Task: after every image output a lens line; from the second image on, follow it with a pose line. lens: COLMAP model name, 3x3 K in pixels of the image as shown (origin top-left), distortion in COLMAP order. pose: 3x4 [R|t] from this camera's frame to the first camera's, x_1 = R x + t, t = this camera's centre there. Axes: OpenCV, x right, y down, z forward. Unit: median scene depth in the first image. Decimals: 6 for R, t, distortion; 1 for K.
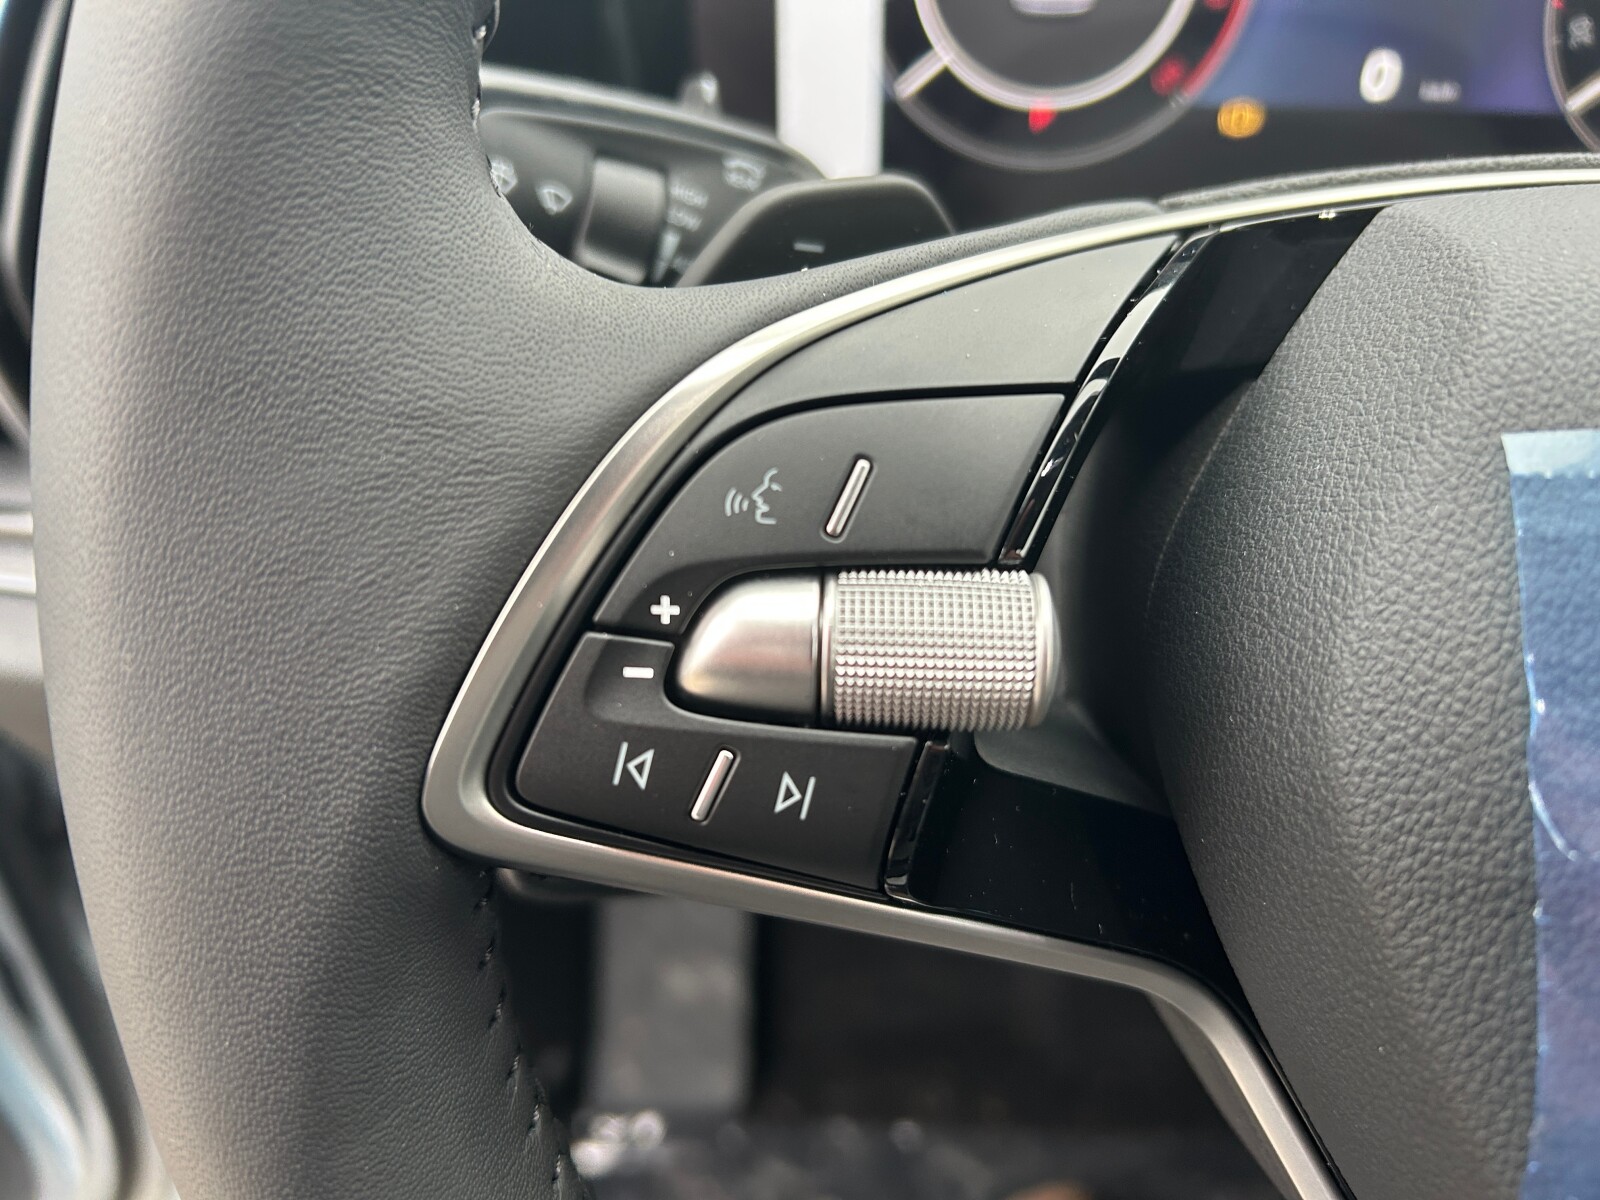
lens RADIAL K [[1244.9, 0, 810.9], [0, 1244.9, 619.4], [0, 0, 1]] dist [0.042626, -0.032582]
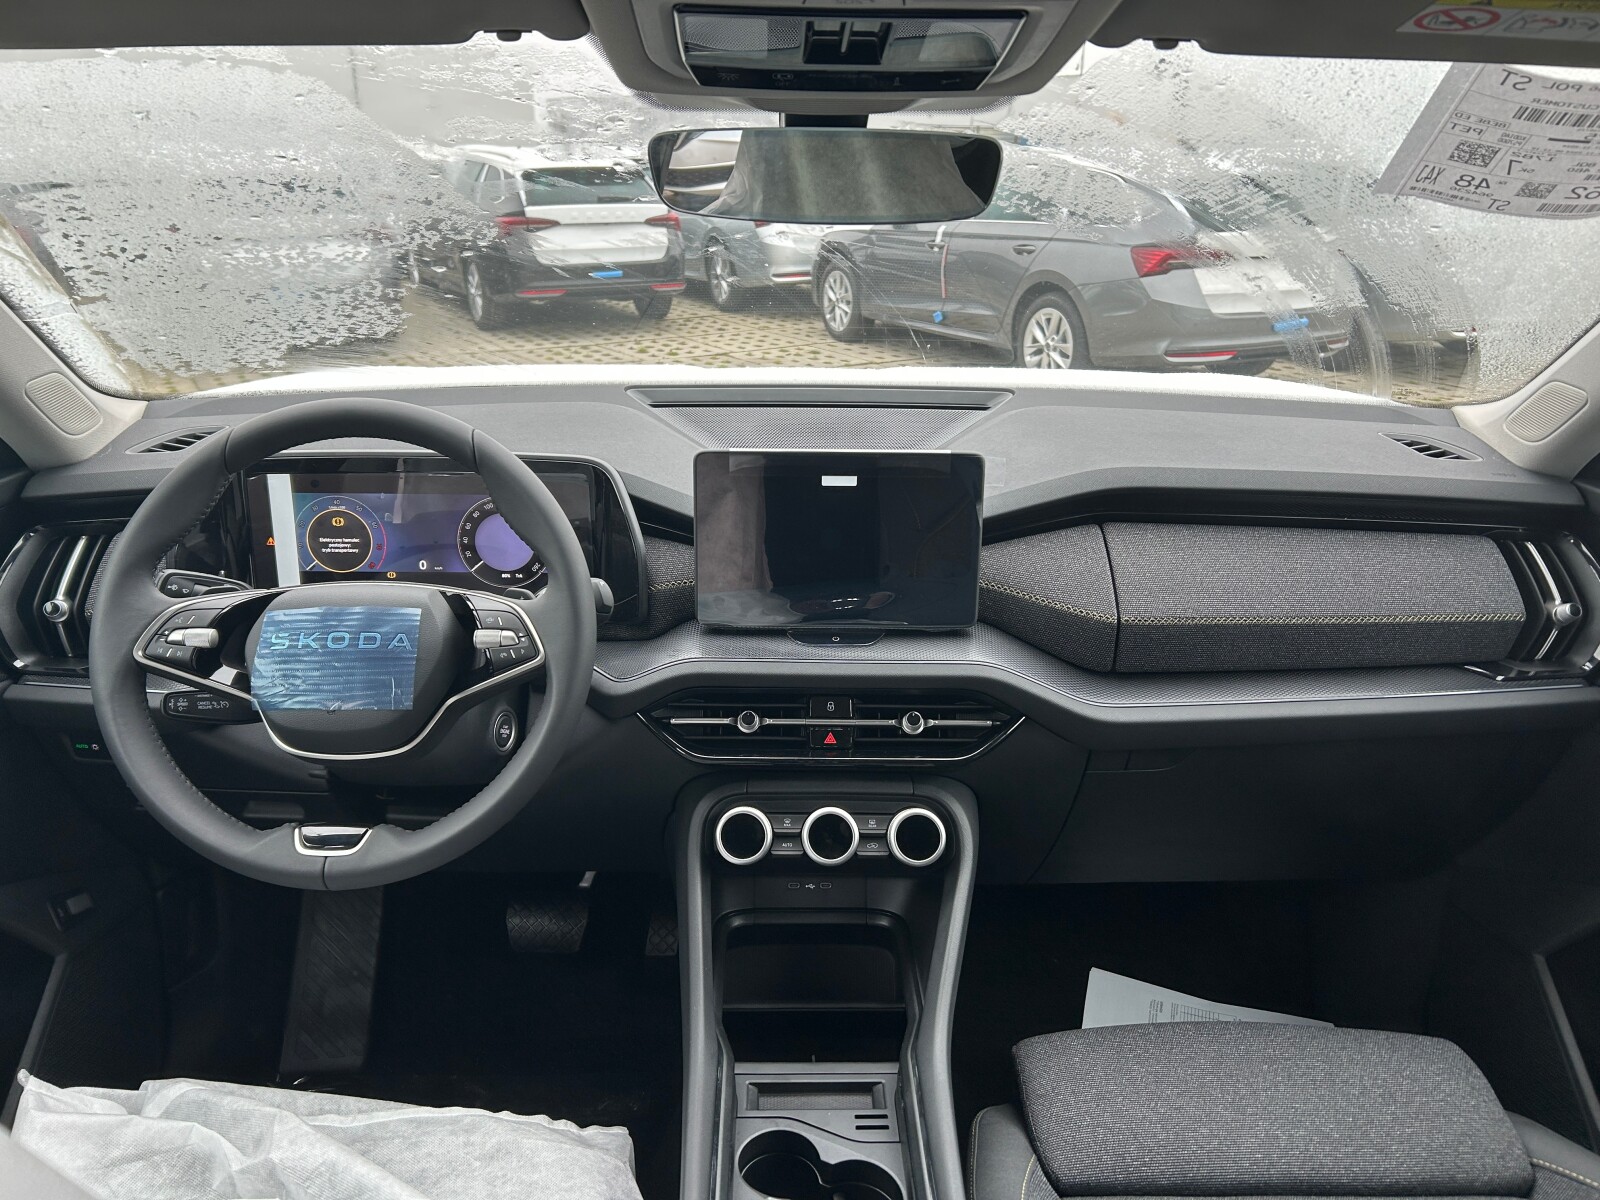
lens RADIAL K [[1244.9, 0, 810.9], [0, 1244.9, 619.4], [0, 0, 1]] dist [0.042626, -0.032582]
pose [[0.998851, -0.015139, 0.045460, 3.882588], [0.029202, 0.944541, -0.327092, 2.836121], [-0.037987, 0.328043, 0.943899, -7.279353]]
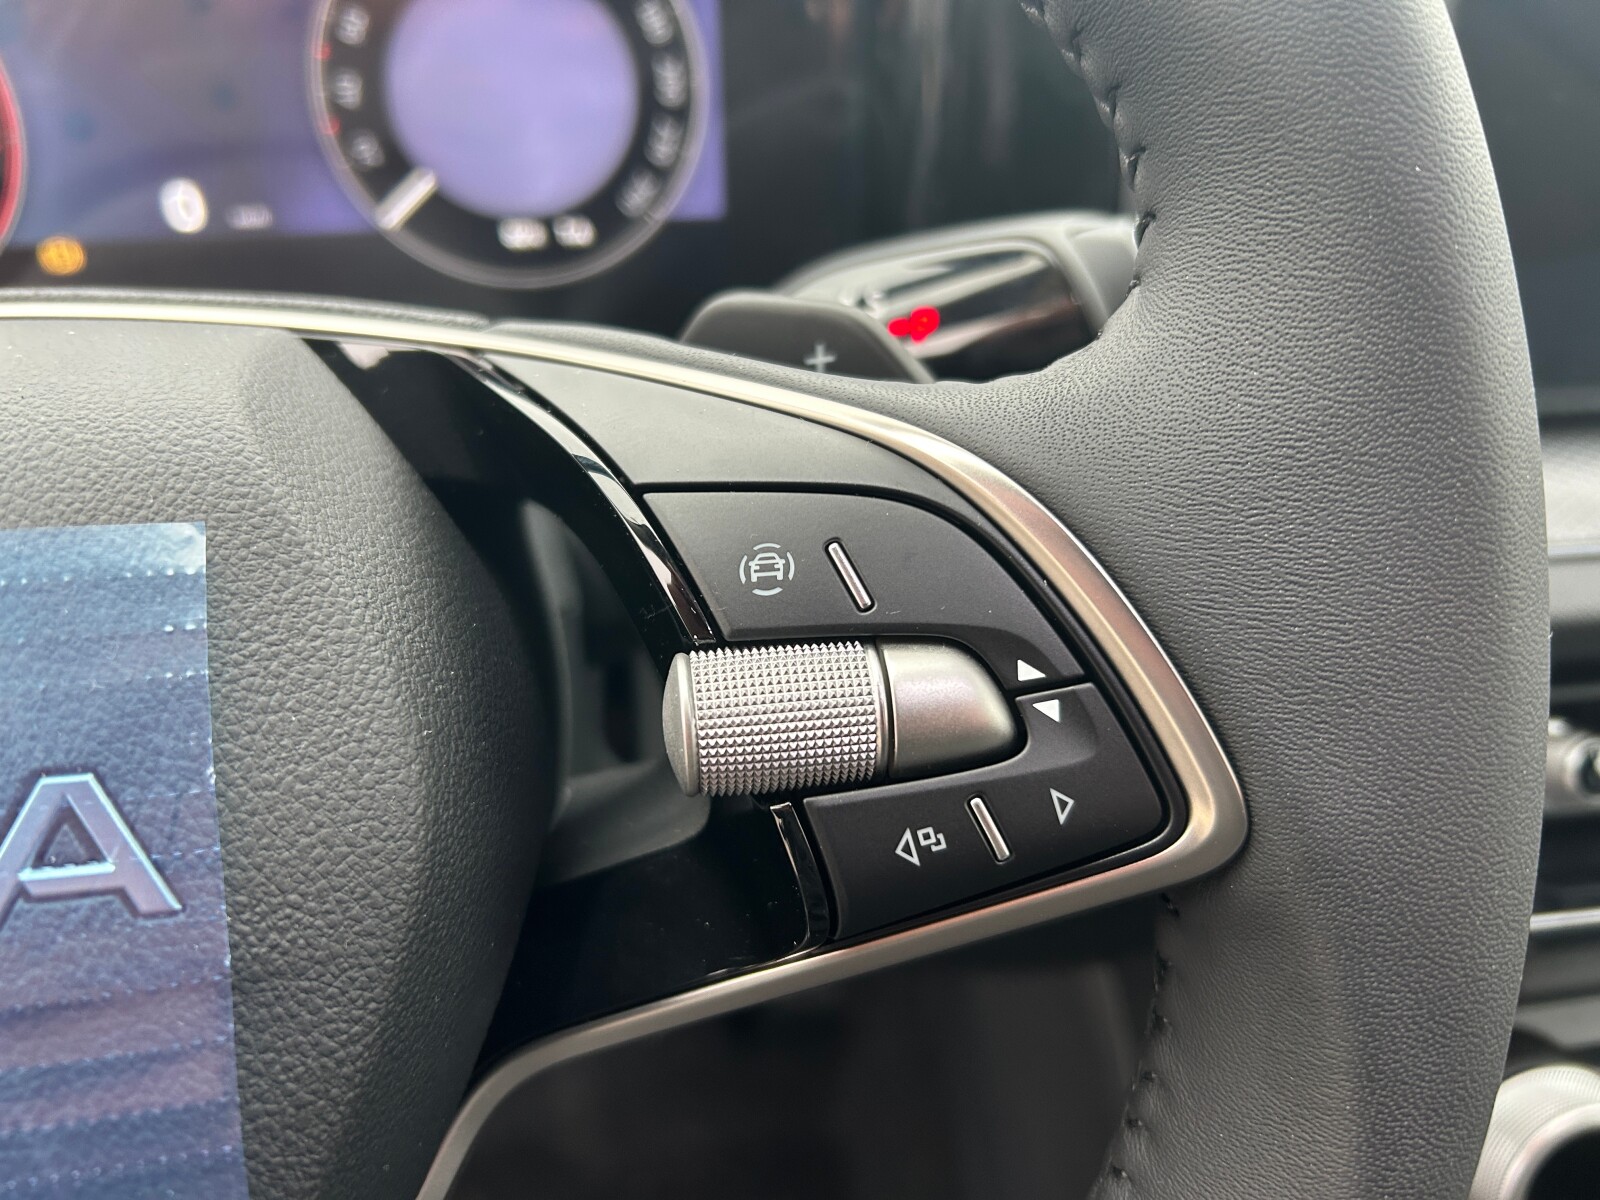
lens RADIAL K [[1244.9, 0, 810.9], [0, 1244.9, 619.4], [0, 0, 1]] dist [0.042626, -0.032582]
pose [[0.984340, -0.106152, 0.140732, 1.932233], [0.115523, 0.991482, -0.060153, 0.053719], [-0.133148, 0.075469, 0.988219, -0.128598]]
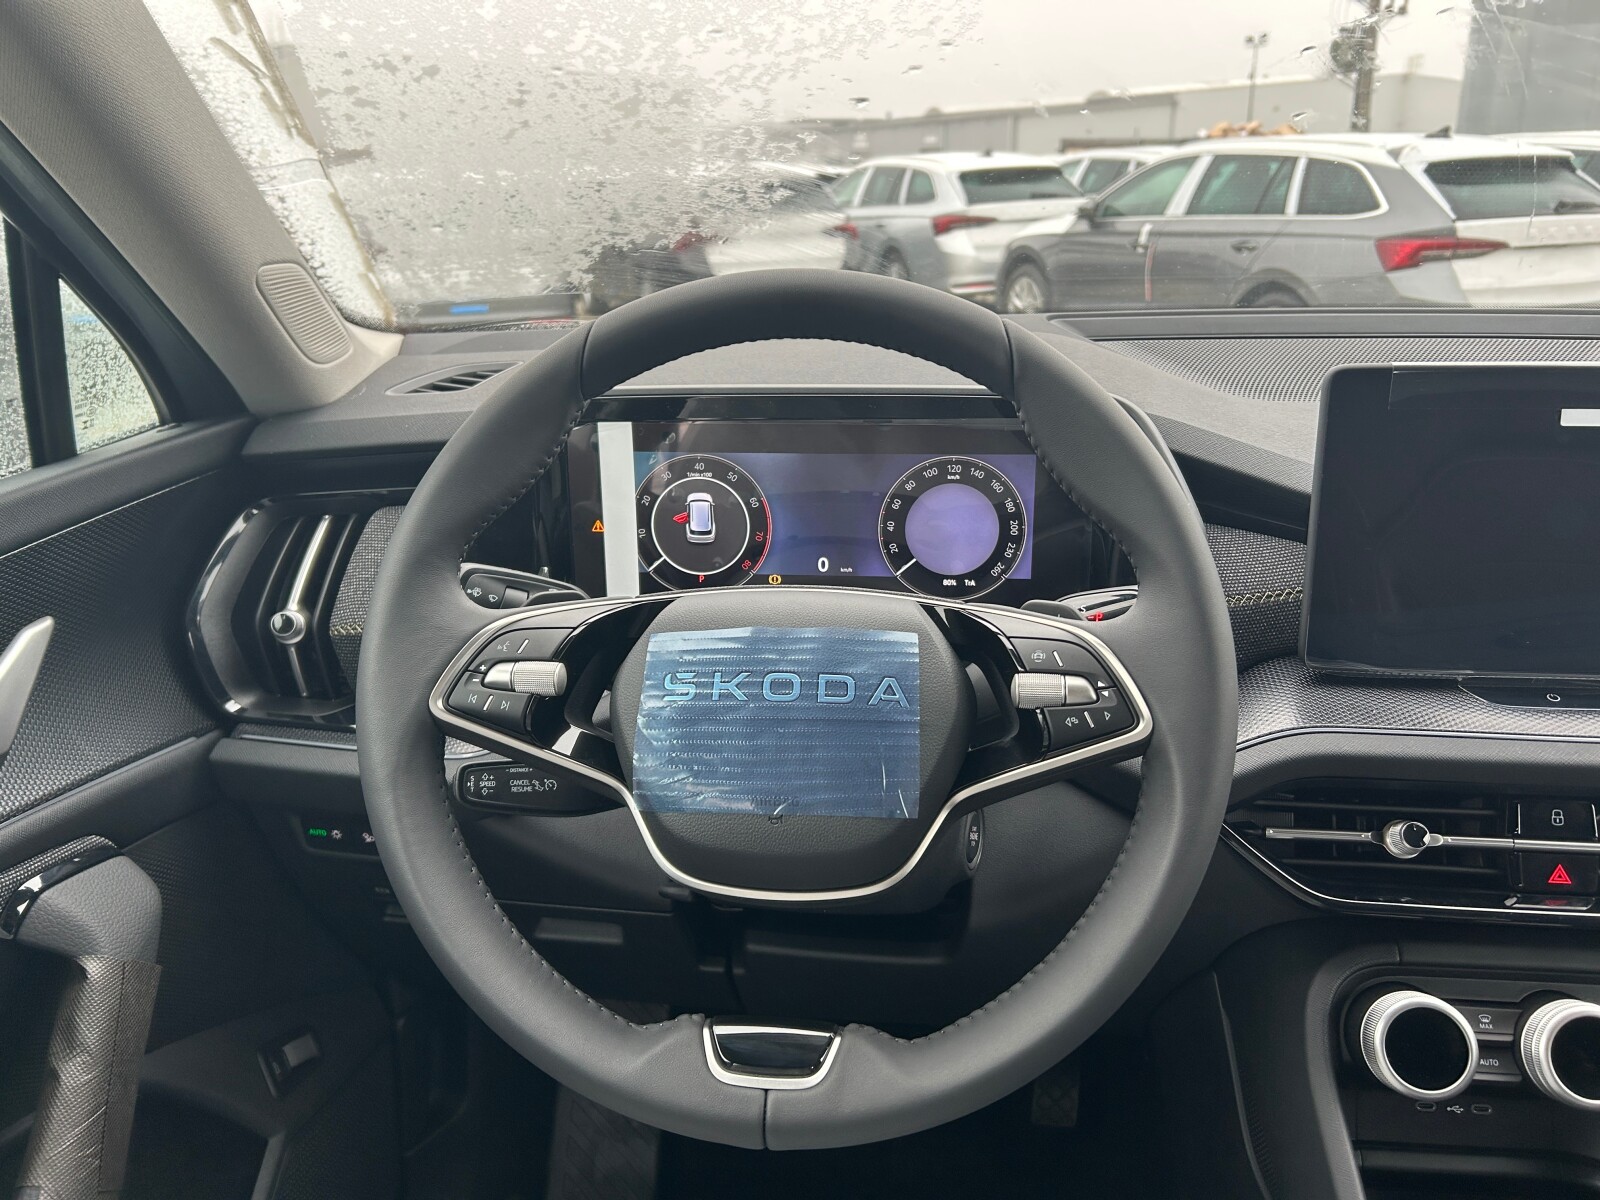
lens RADIAL K [[1244.9, 0, 810.9], [0, 1244.9, 619.4], [0, 0, 1]] dist [0.042626, -0.032582]
pose [[0.997911, 0.000649, -0.064596, 1.491683], [-0.022986, 0.938072, -0.345677, 1.484669], [0.060371, 0.346440, 0.936127, -3.600978]]
